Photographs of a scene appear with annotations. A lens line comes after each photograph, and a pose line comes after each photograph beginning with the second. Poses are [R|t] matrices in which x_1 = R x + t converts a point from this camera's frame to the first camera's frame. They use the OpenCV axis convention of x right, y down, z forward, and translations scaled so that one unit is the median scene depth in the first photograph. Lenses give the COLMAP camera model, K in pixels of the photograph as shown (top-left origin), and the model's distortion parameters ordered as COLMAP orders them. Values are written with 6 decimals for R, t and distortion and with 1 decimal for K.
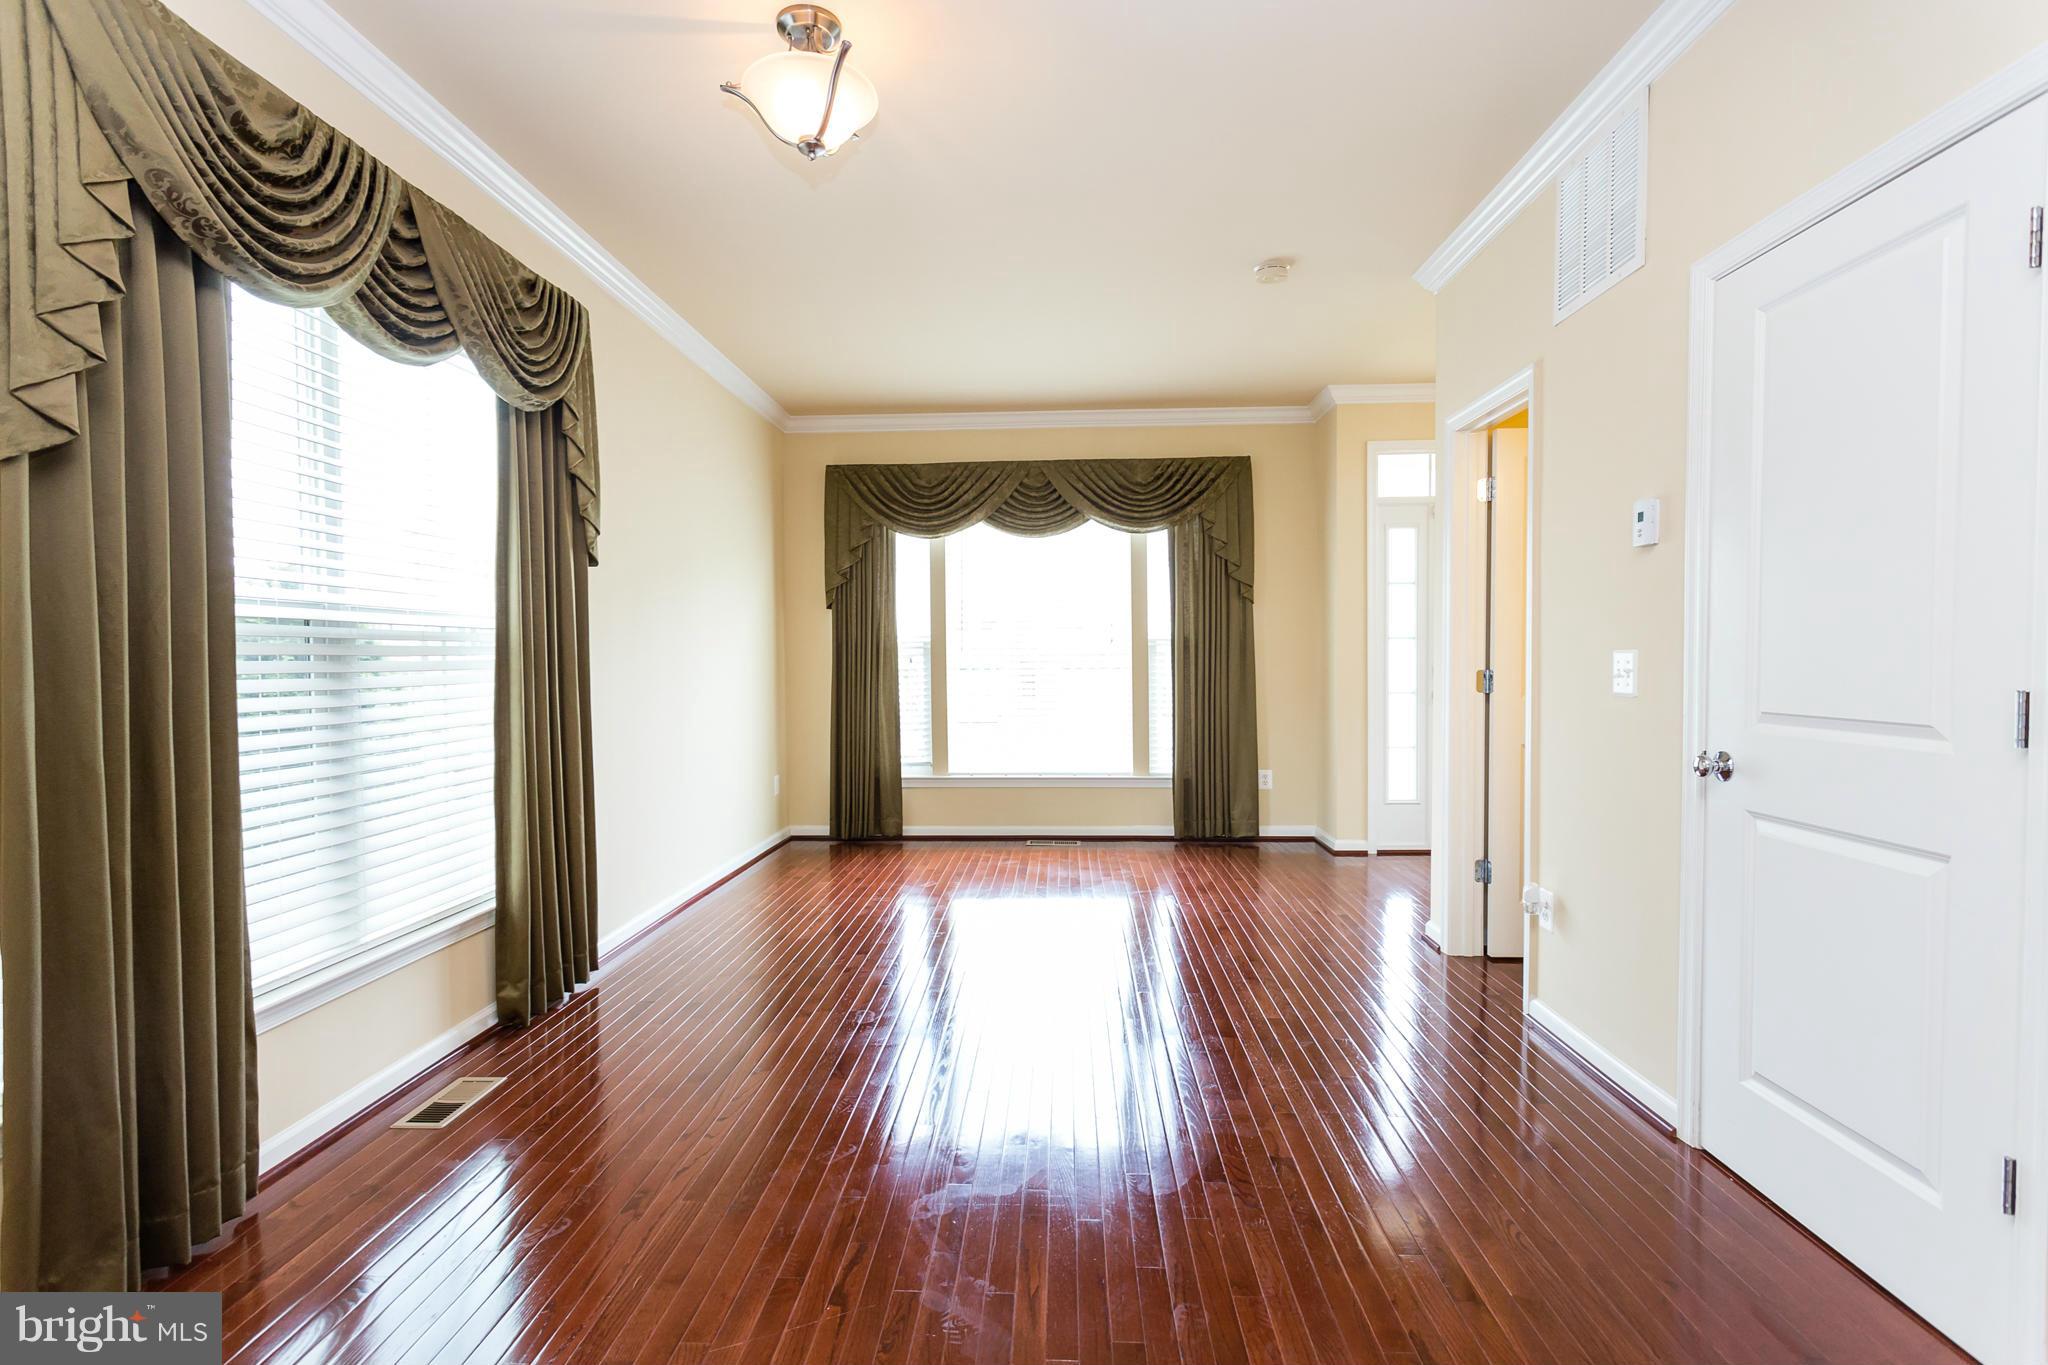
lens RADIAL K [[958.8, 0, 1026.6], [0, 958.8, 691.2], [0, 0, 1]] dist [-0.002153, -0.000181]
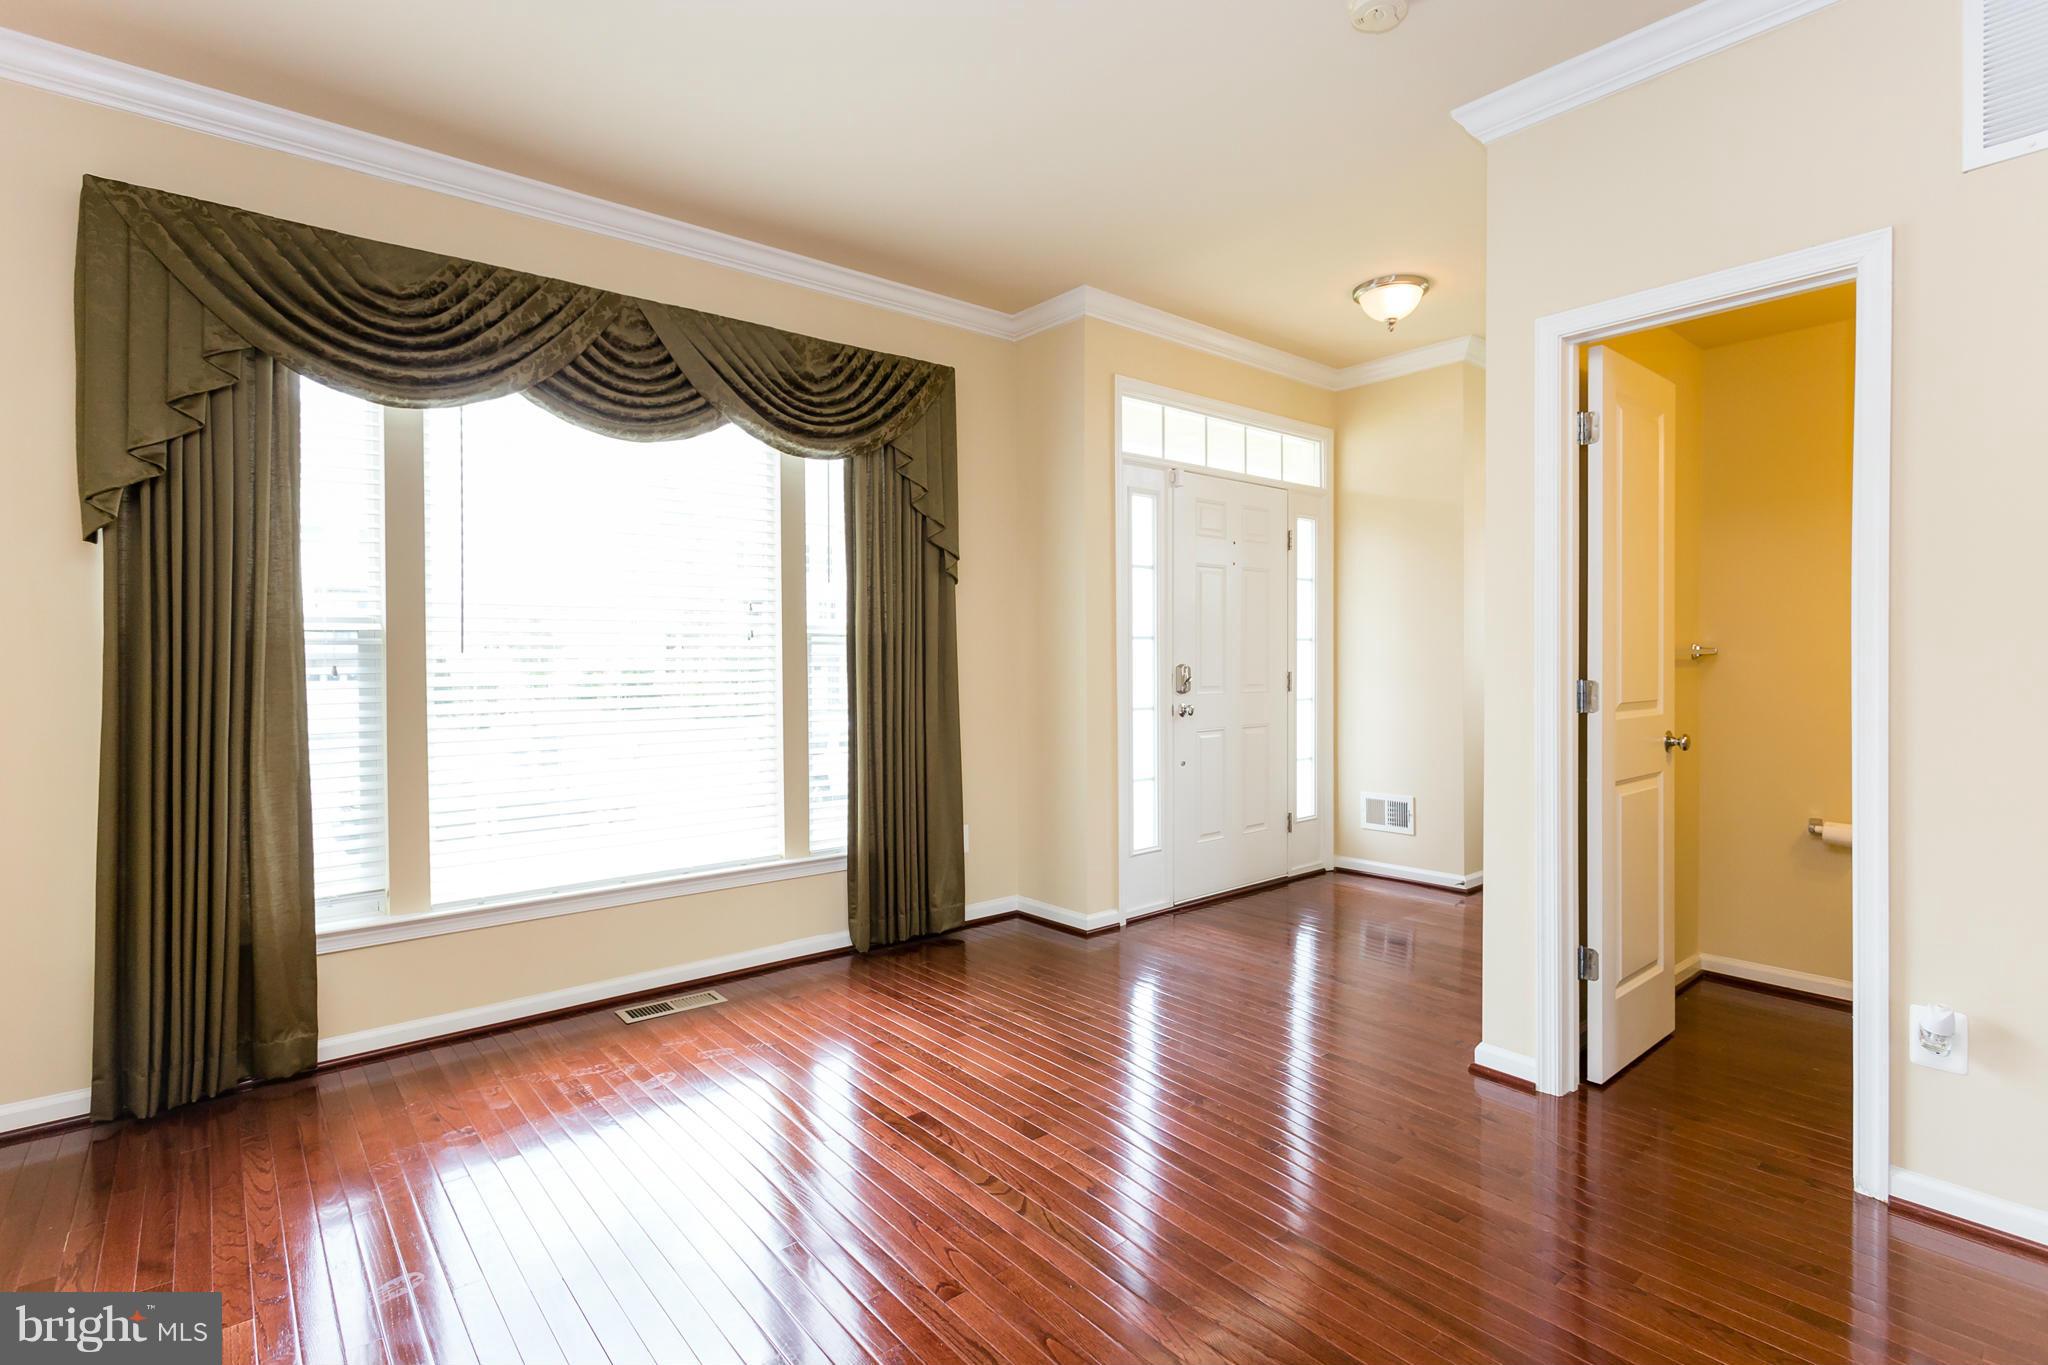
lens RADIAL K [[987.0, 0, 1027.6], [0, 987.0, 657.3], [0, 0, 1]] dist [0.003909, 0.000629]
pose [[0.739428, 0.004708, 0.673219, -0.199434], [0.020934, 0.999331, -0.029981, -0.016526], [-0.672910, 0.036262, 0.738835, 0.447722]]
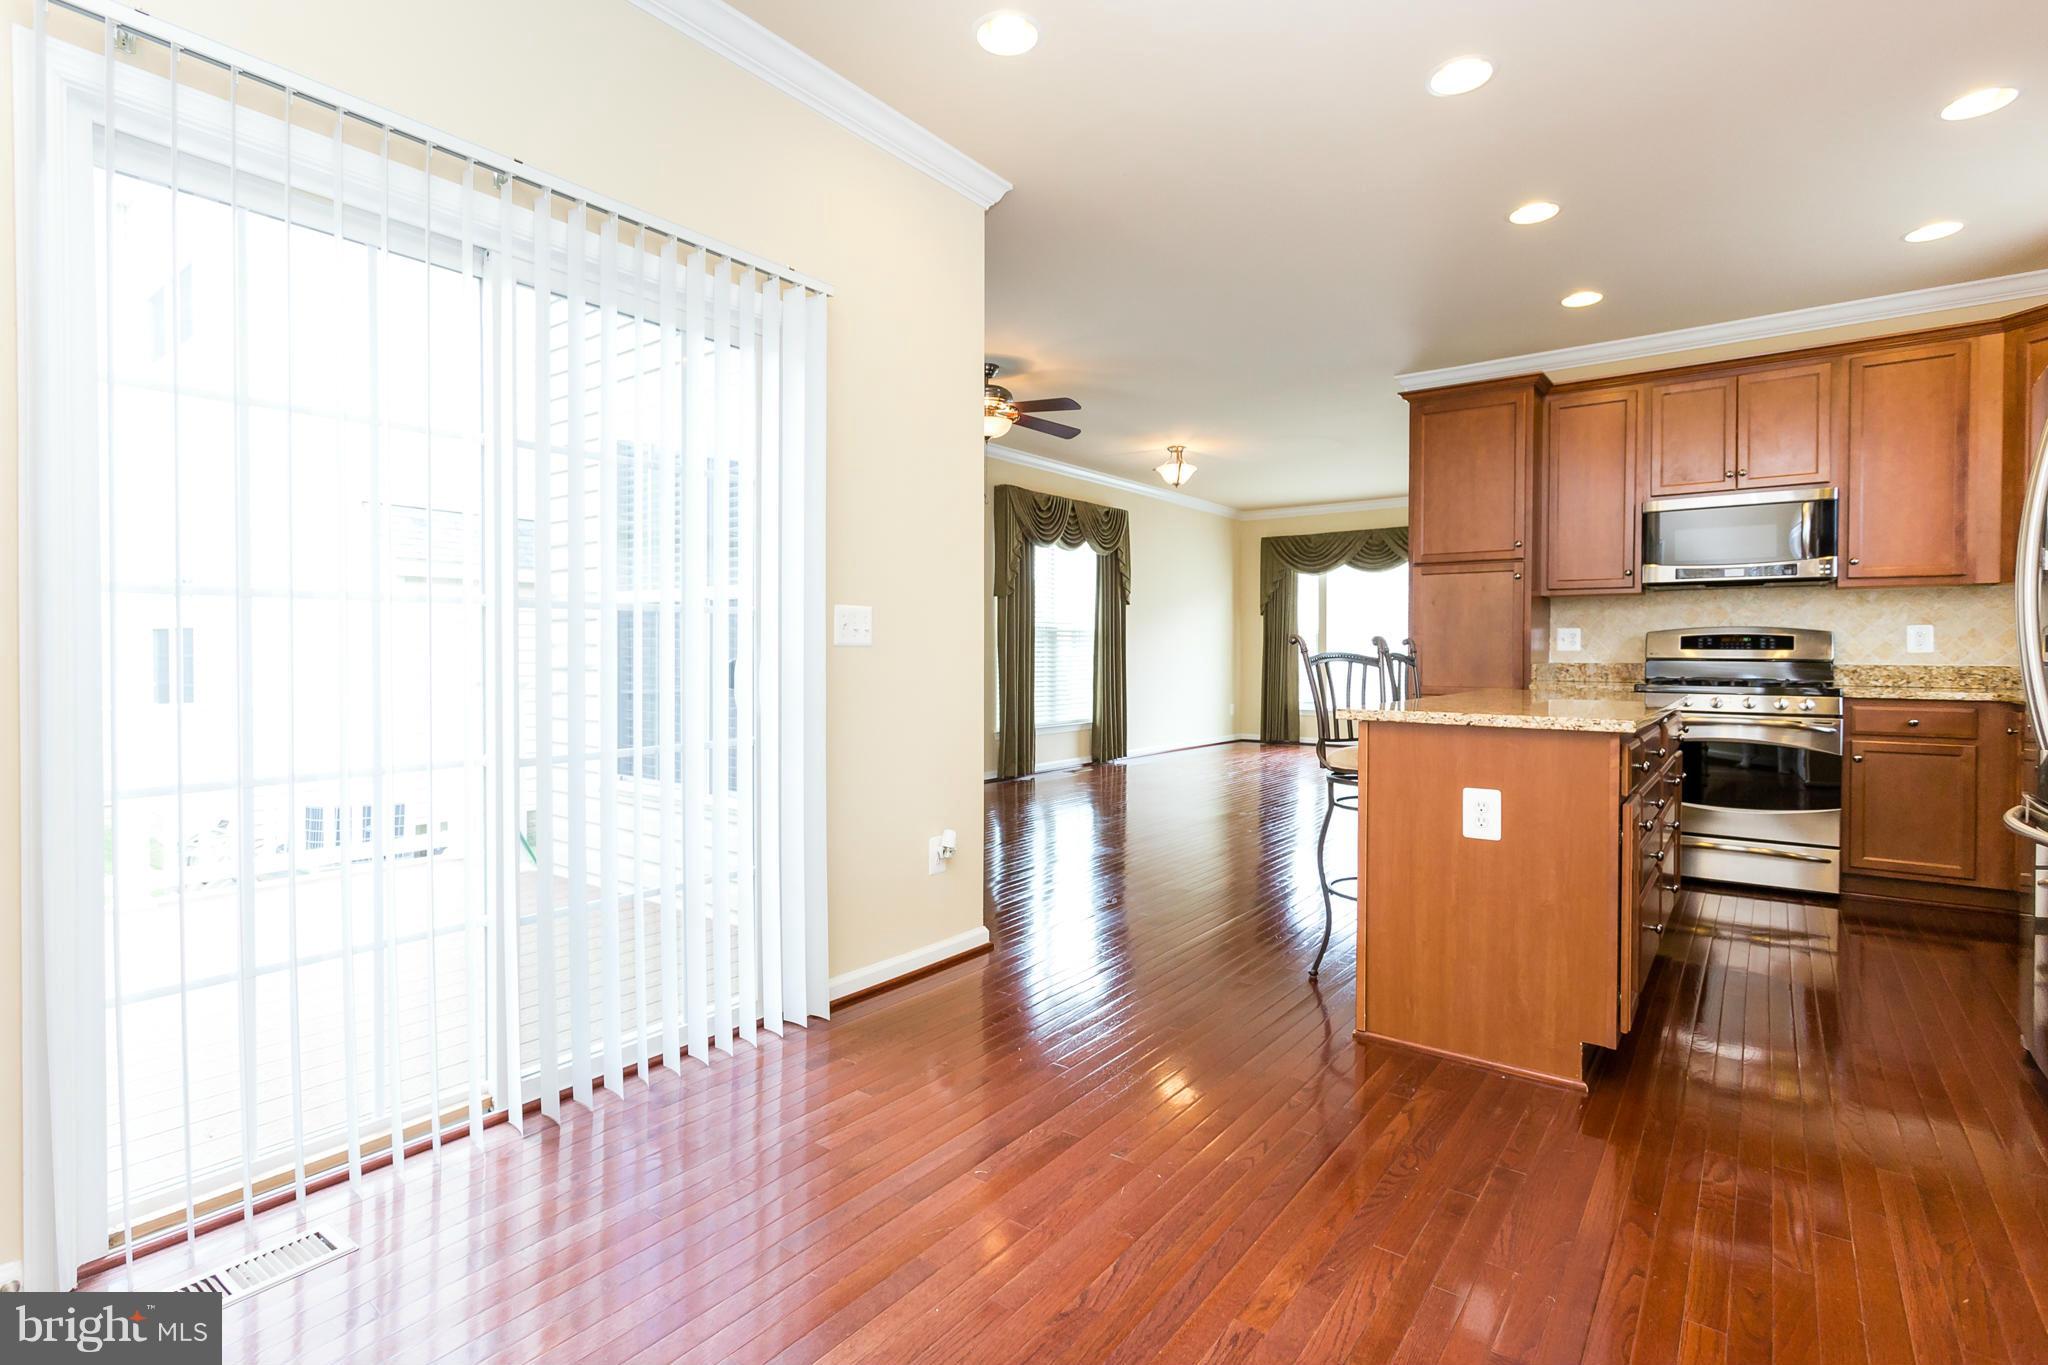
lens RADIAL K [[999.8, 0, 1012.6], [0, 999.8, 680.1], [0, 0, 1]] dist [-0.002974, 0.000393]
pose [[0.812805, 0.024884, -0.582004, 0.534267], [-0.028577, 0.999588, 0.002829, 0.047362], [0.581834, 0.014333, 0.813181, -0.850288]]
